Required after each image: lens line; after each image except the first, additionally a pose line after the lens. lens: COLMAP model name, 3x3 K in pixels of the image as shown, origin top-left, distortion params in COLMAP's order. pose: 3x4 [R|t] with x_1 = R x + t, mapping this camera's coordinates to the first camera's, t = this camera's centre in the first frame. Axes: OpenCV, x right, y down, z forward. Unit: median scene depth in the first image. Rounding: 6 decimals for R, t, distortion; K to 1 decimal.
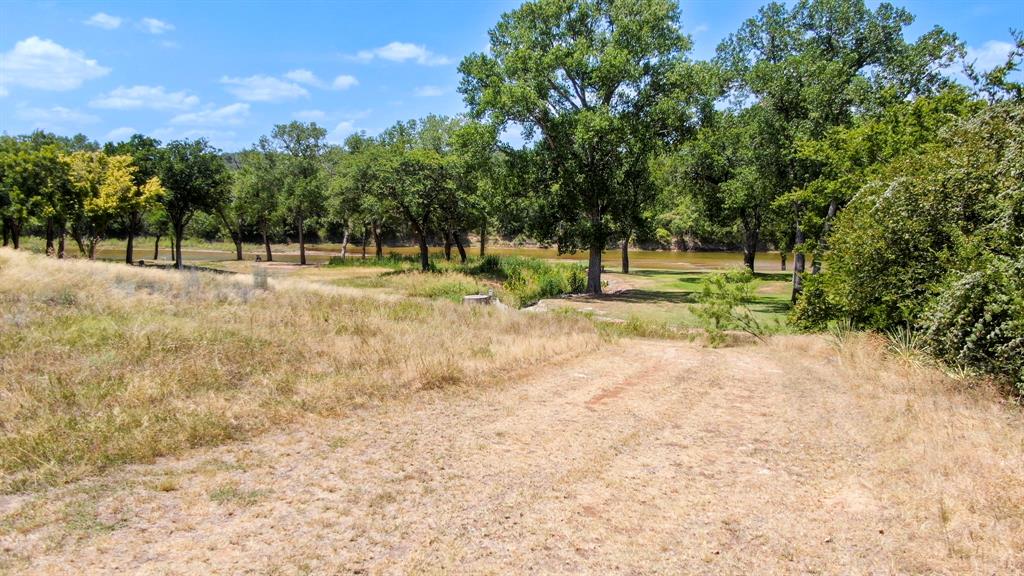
lens RADIAL K [[744.7, 0, 512.0], [0, 744.7, 288.0], [0, 0, 1]] dist [0.006282, 0.004671]
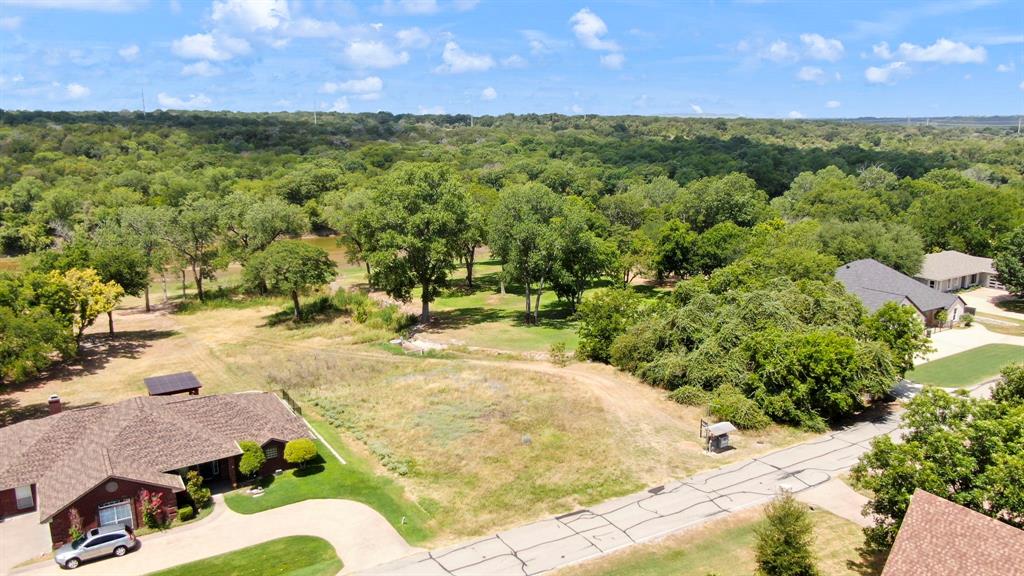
lens RADIAL K [[767.3, 0, 512.0], [0, 767.3, 288.0], [0, 0, 1]] dist [-0.008095, -0.001367]
pose [[0.844022, -0.129780, 0.520369, -0.490747], [0.077016, 0.989553, 0.121878, -0.208763], [-0.530750, -0.062791, 0.845199, -0.524679]]
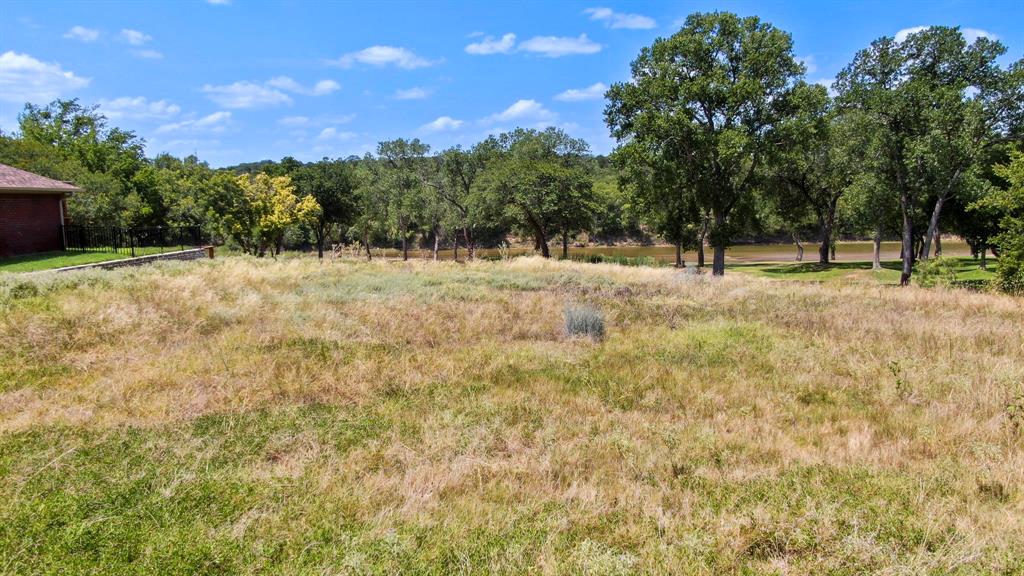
lens RADIAL K [[743.9, 0, 512.0], [0, 743.9, 288.0], [0, 0, 1]] dist [-0.006604, 0.004048]
pose [[0.999345, -0.032487, 0.015913, -0.160178], [0.032475, 0.999472, 0.001040, 0.001306], [-0.015938, -0.000523, 0.999873, -0.107707]]
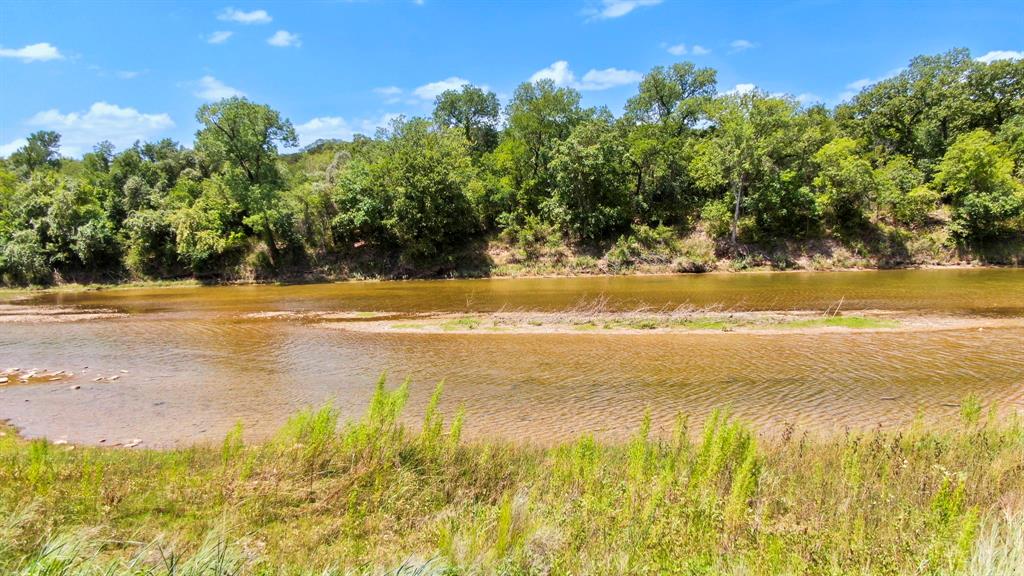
lens RADIAL K [[767.3, 0, 512.0], [0, 767.3, 288.0], [0, 0, 1]] dist [-0.008095, -0.001367]
pose [[0.996897, -0.035812, -0.070099, -0.041871], [0.032355, 0.998233, -0.049832, -0.065697], [0.071760, 0.047410, 0.996295, 1.371911]]
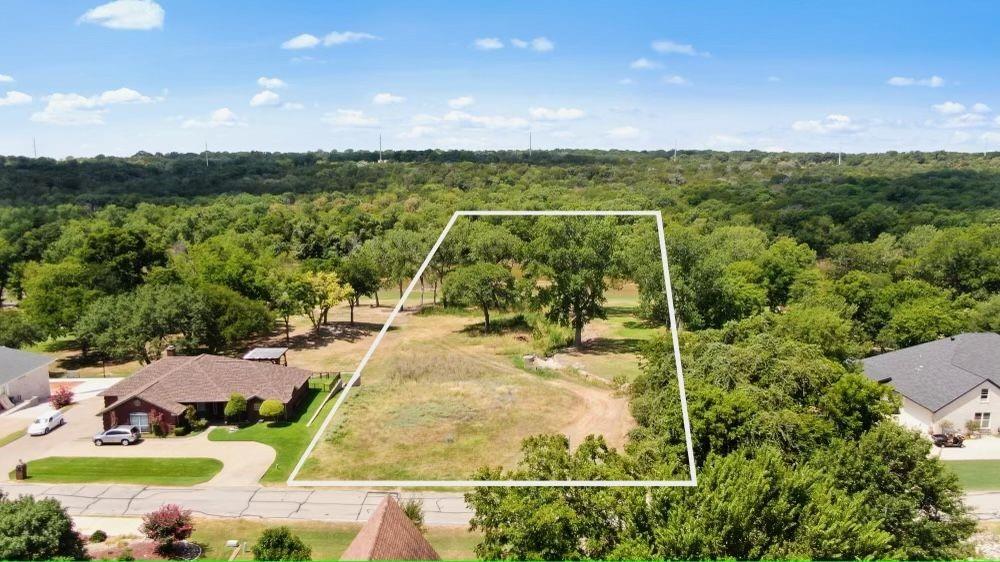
lens RADIAL K [[734.8, 0, 500.0], [0, 734.8, 281.0], [0, 0, 1]] dist [-0.009794, 0.001757]
pose [[0.999567, -0.020729, 0.020861, -0.104755], [0.019699, 0.998633, 0.048413, -0.195334], [-0.021836, -0.047981, 0.998610, -0.732818]]
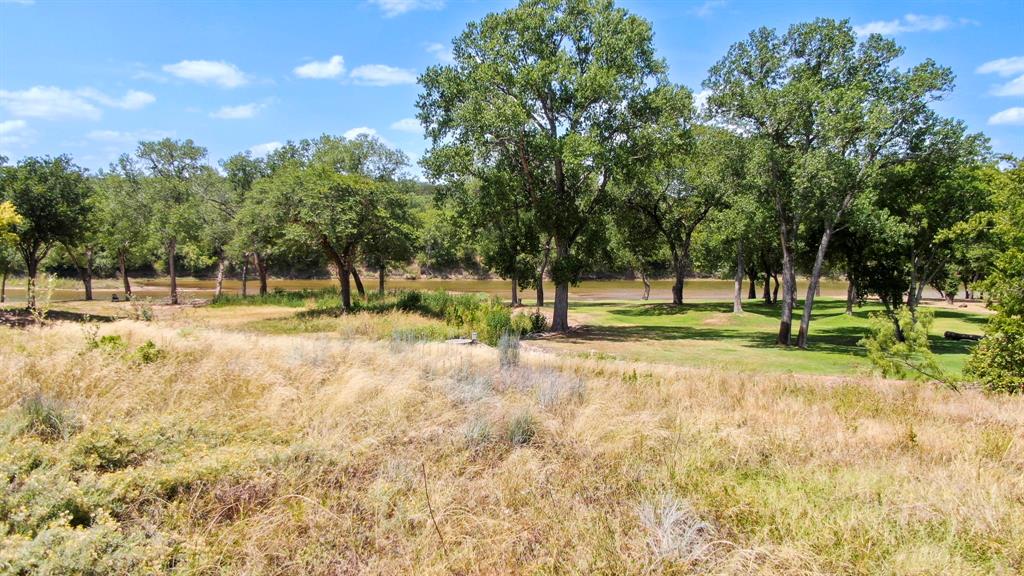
lens RADIAL K [[752.4, 0, 512.0], [0, 752.4, 288.0], [0, 0, 1]] dist [-0.009794, 0.001757]
pose [[0.974050, -0.017275, 0.225674, -0.108782], [0.025910, 0.999039, -0.035357, -0.010687], [-0.224846, 0.040286, 0.973561, 0.078603]]
